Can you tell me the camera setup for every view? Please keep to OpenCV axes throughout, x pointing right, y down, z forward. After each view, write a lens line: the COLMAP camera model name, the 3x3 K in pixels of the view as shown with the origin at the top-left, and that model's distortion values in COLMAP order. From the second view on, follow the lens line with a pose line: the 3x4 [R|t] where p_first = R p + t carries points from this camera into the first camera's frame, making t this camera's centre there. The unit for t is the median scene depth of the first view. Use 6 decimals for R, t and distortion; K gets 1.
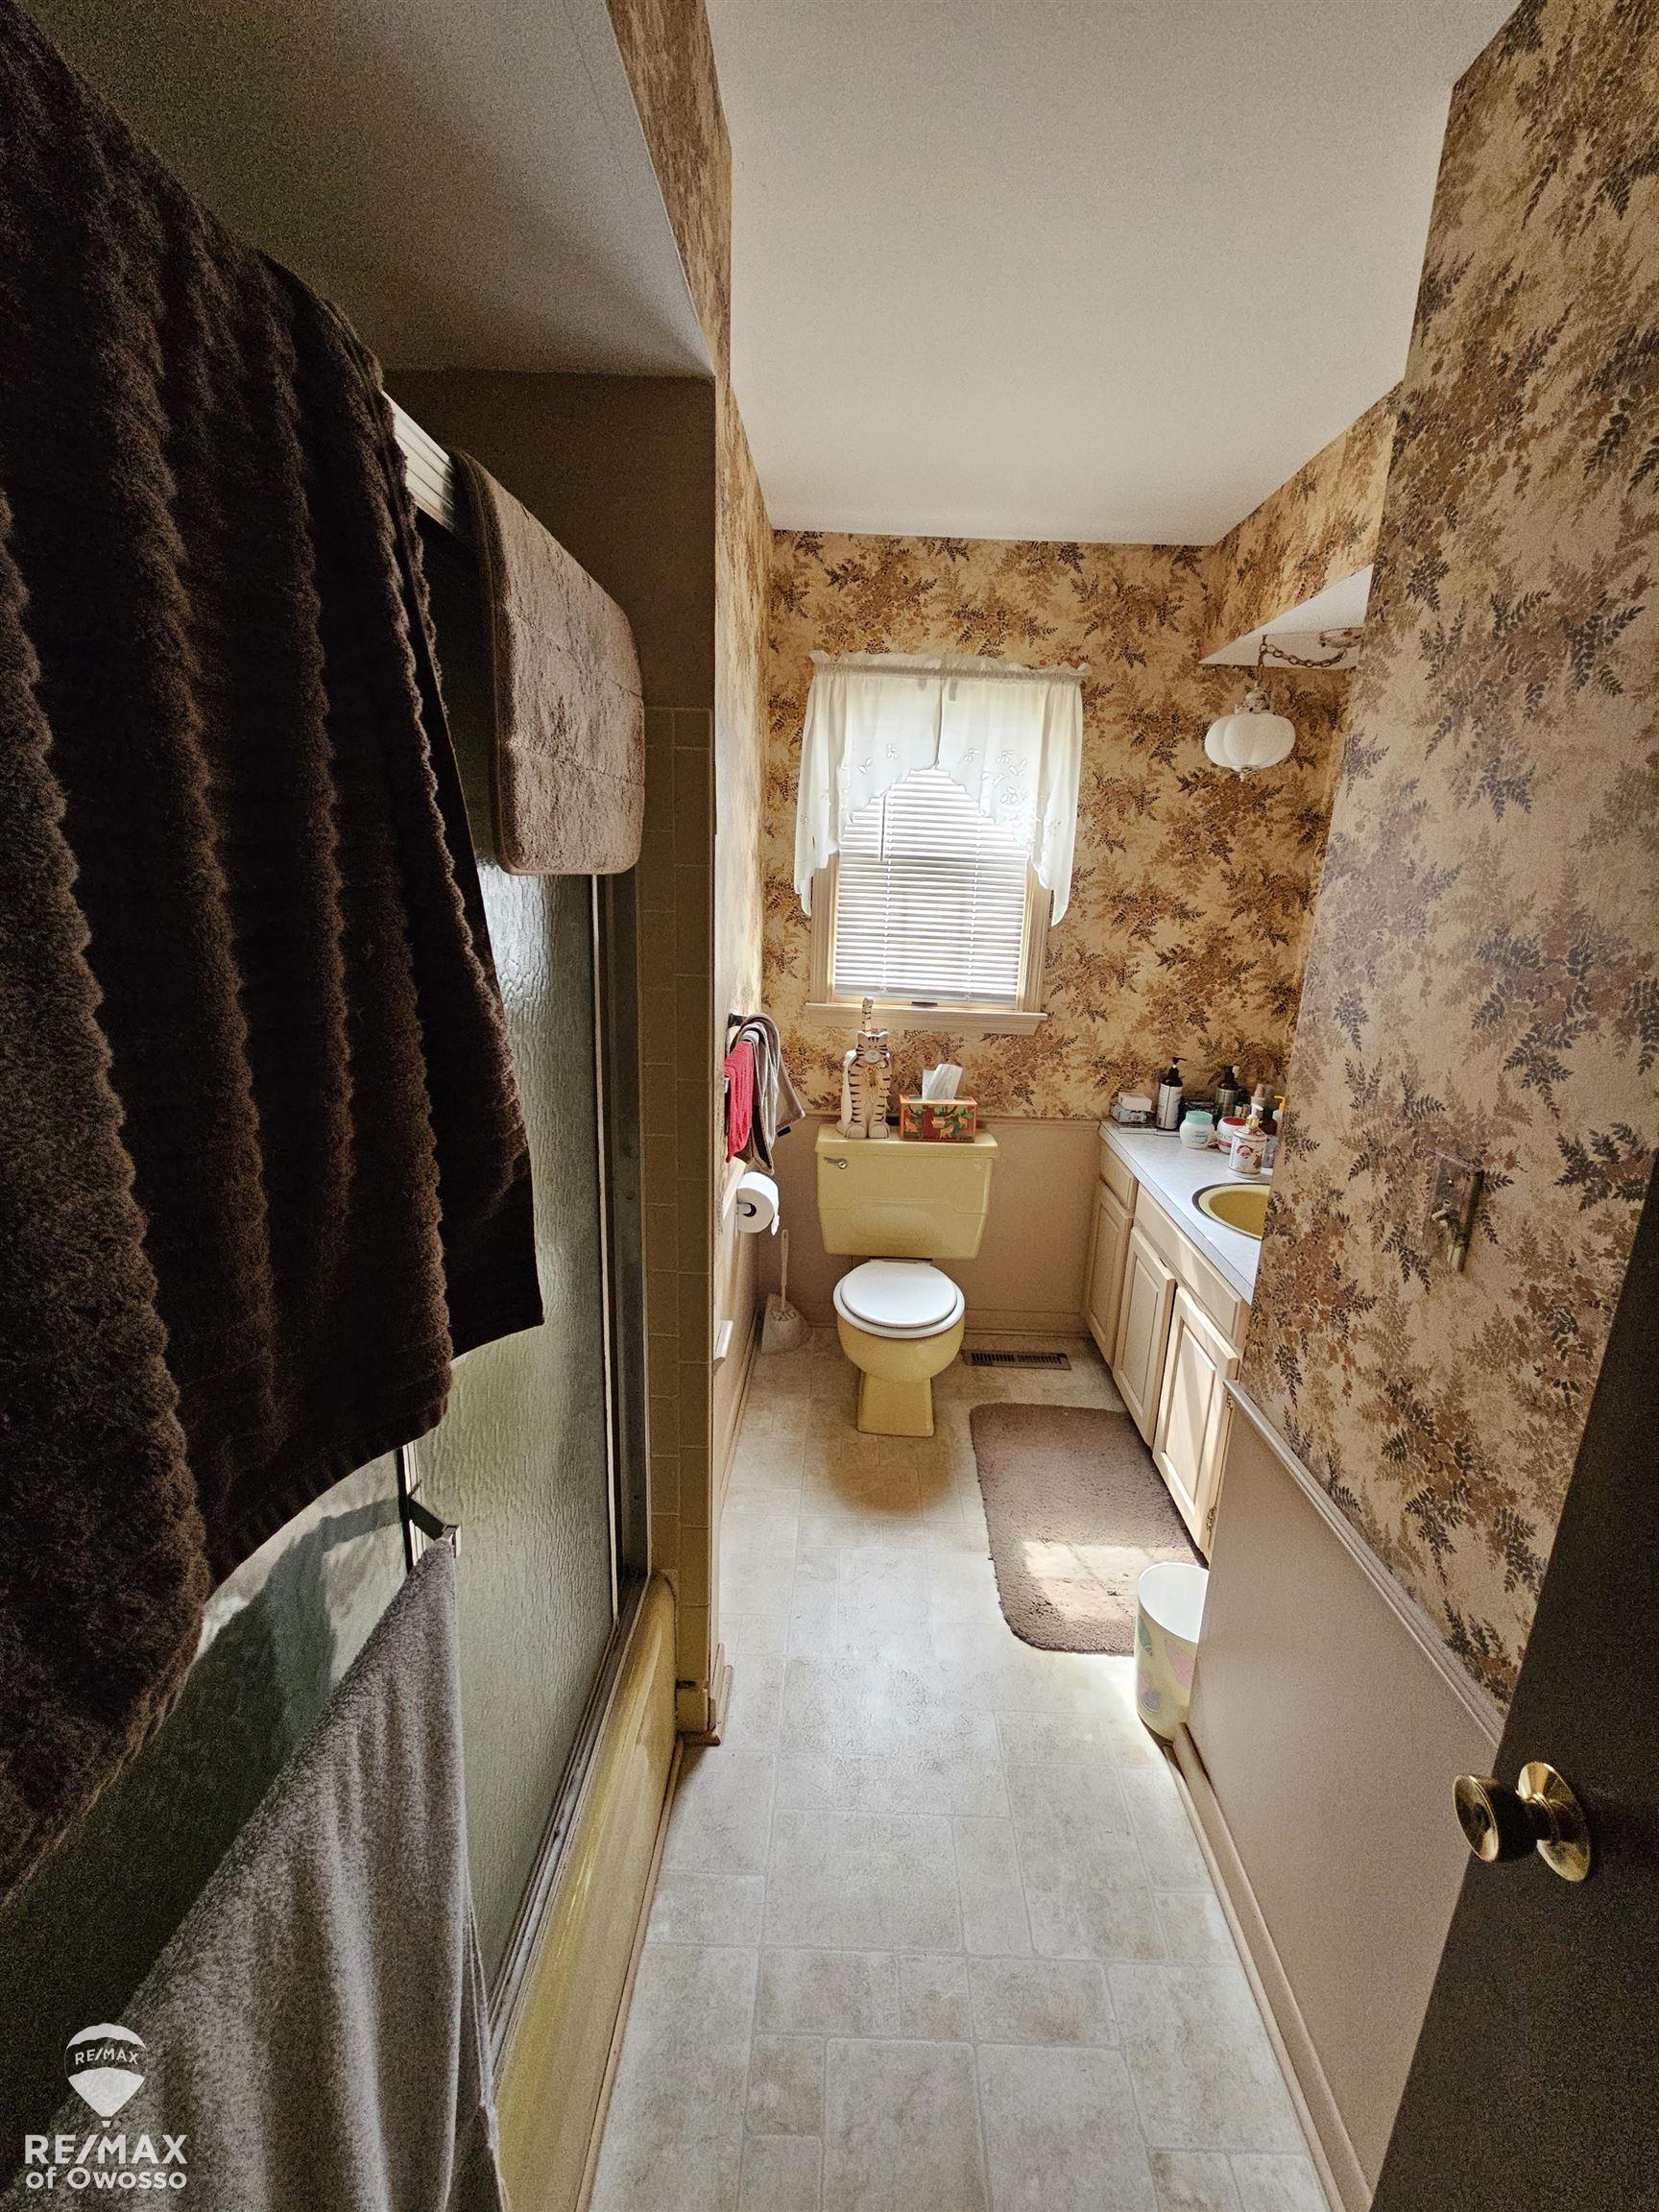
lens RADIAL K [[926.3, 0, 840.9], [0, 926.3, 1103.3], [0, 0, 1]] dist [-0.003510, 0.001210]
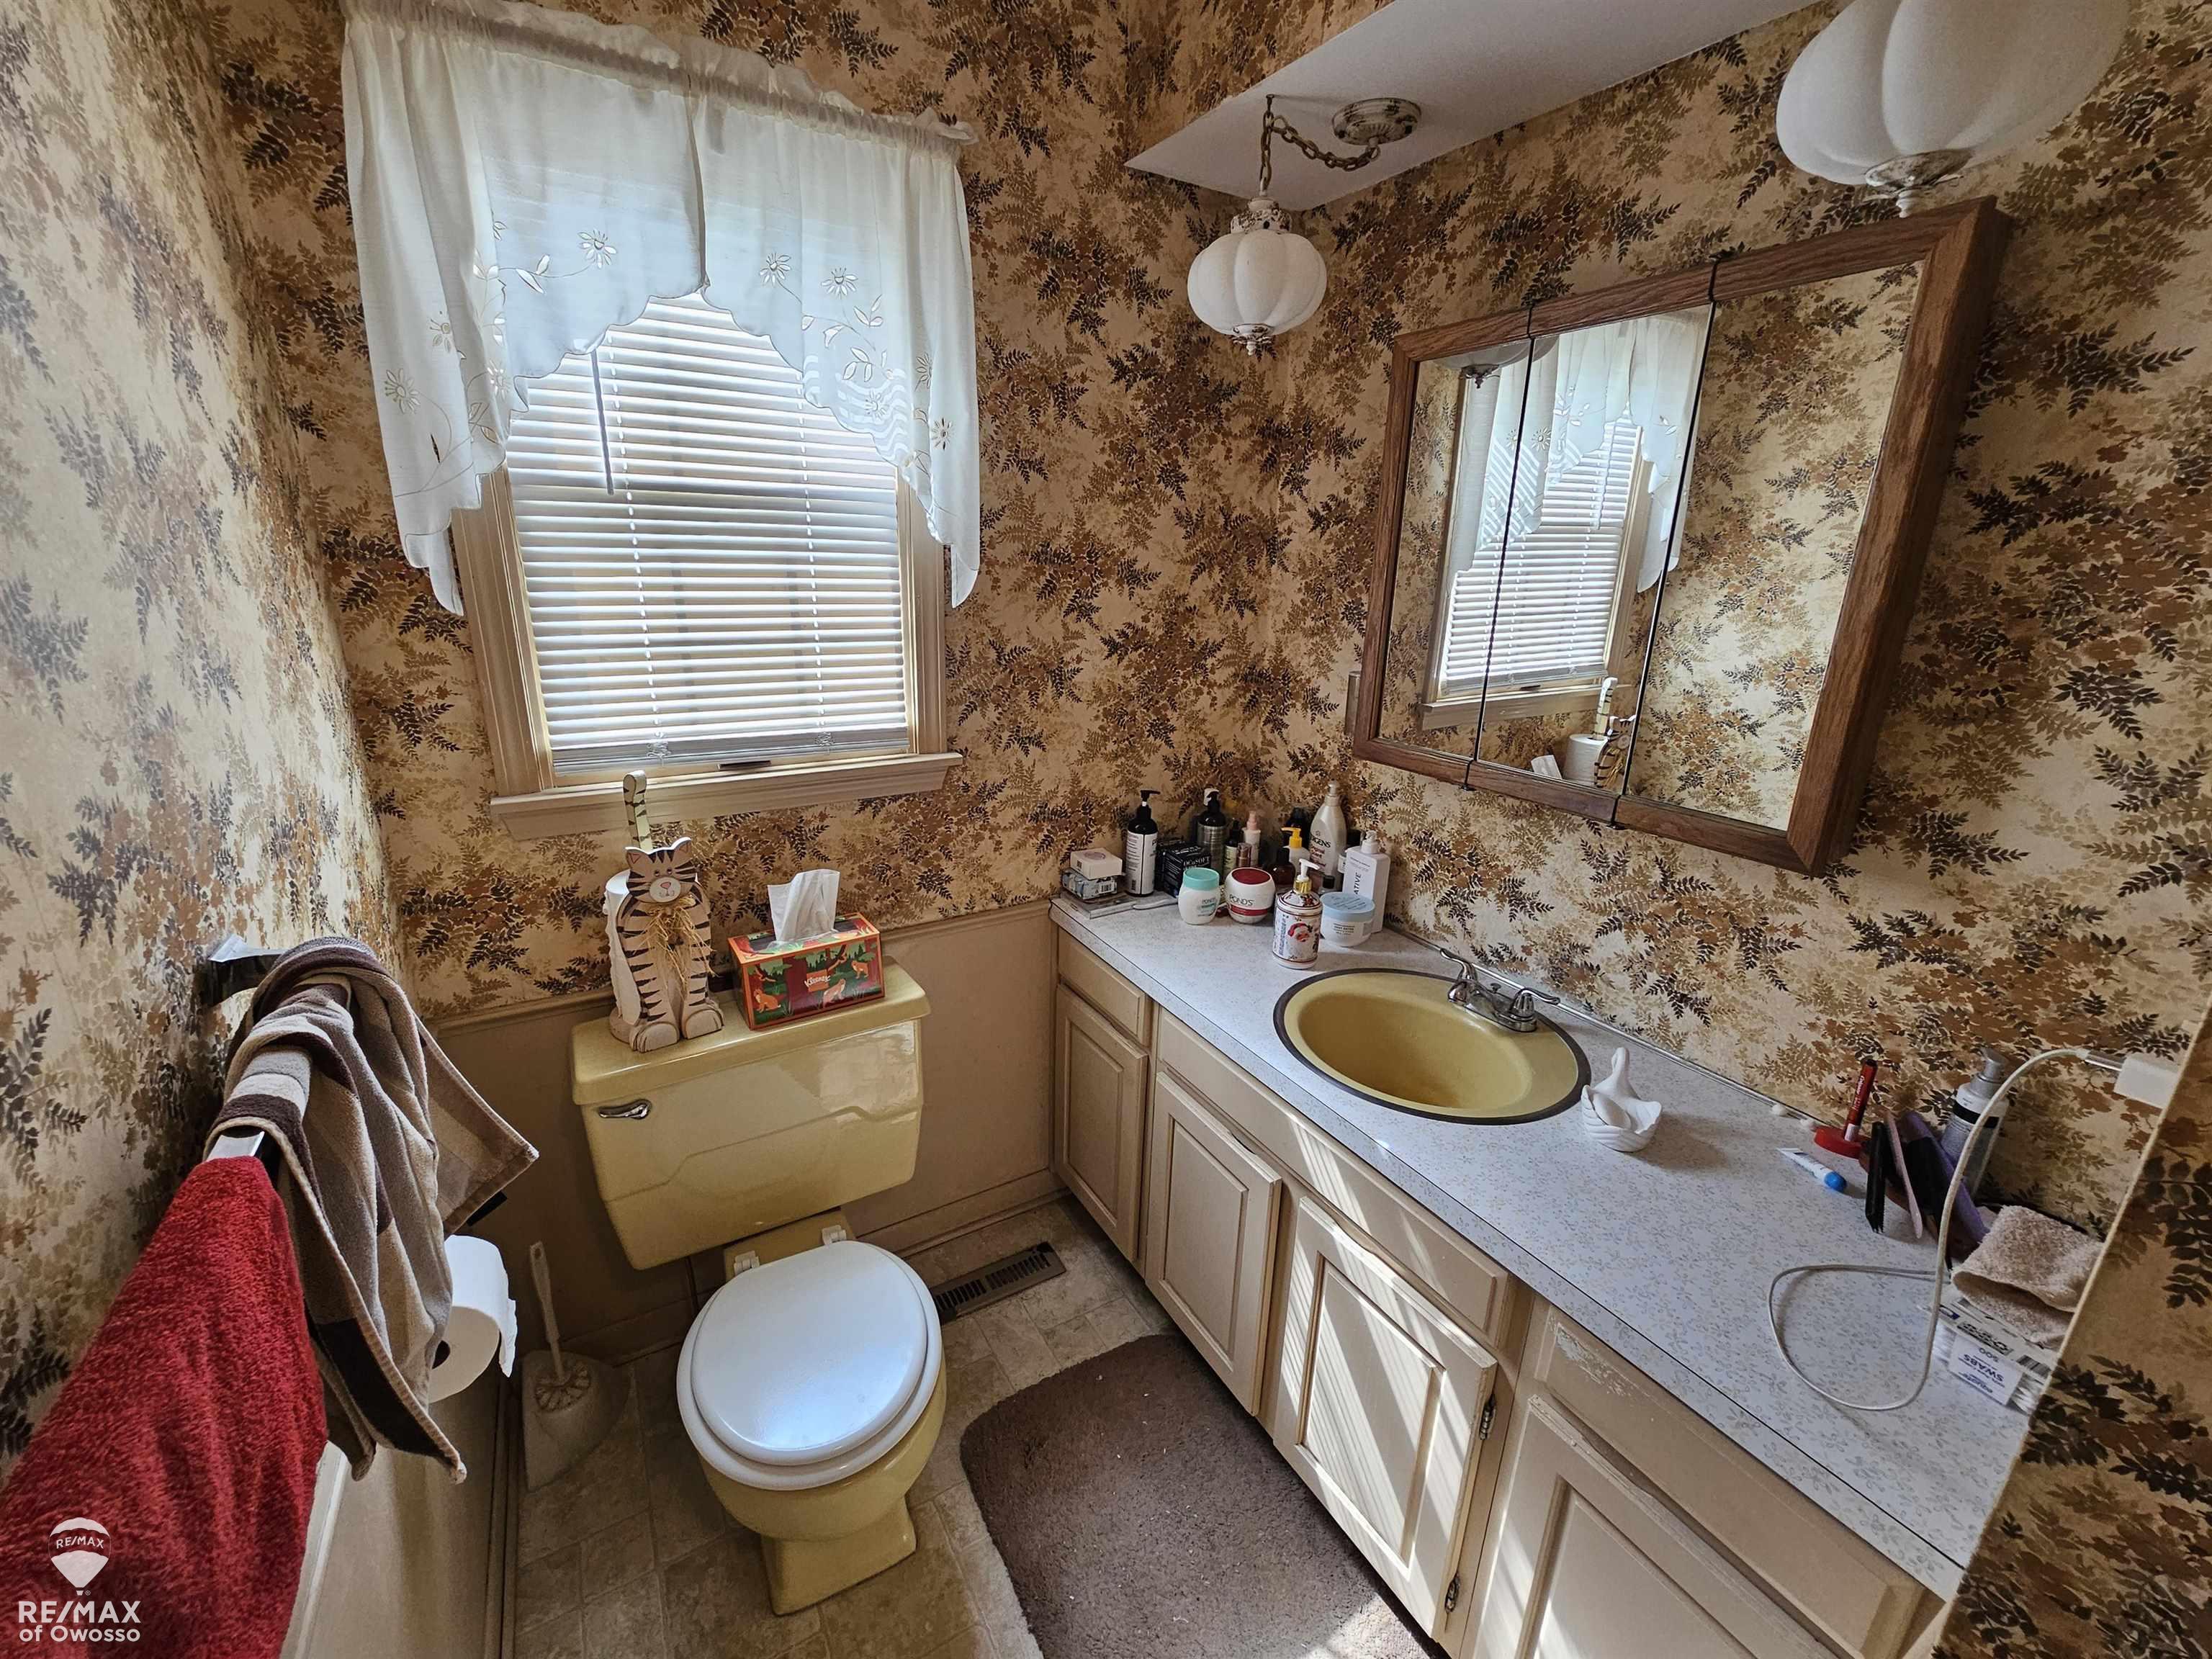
lens RADIAL K [[926.3, 0, 1093.5], [0, 926.3, 823.7], [0, 0, 1]] dist [-0.003510, 0.001210]
pose [[0.859010, -0.170613, 0.482693, -0.002904], [0.141069, 0.985218, 0.097185, -0.099671], [-0.492139, -0.015390, 0.870381, 0.437130]]
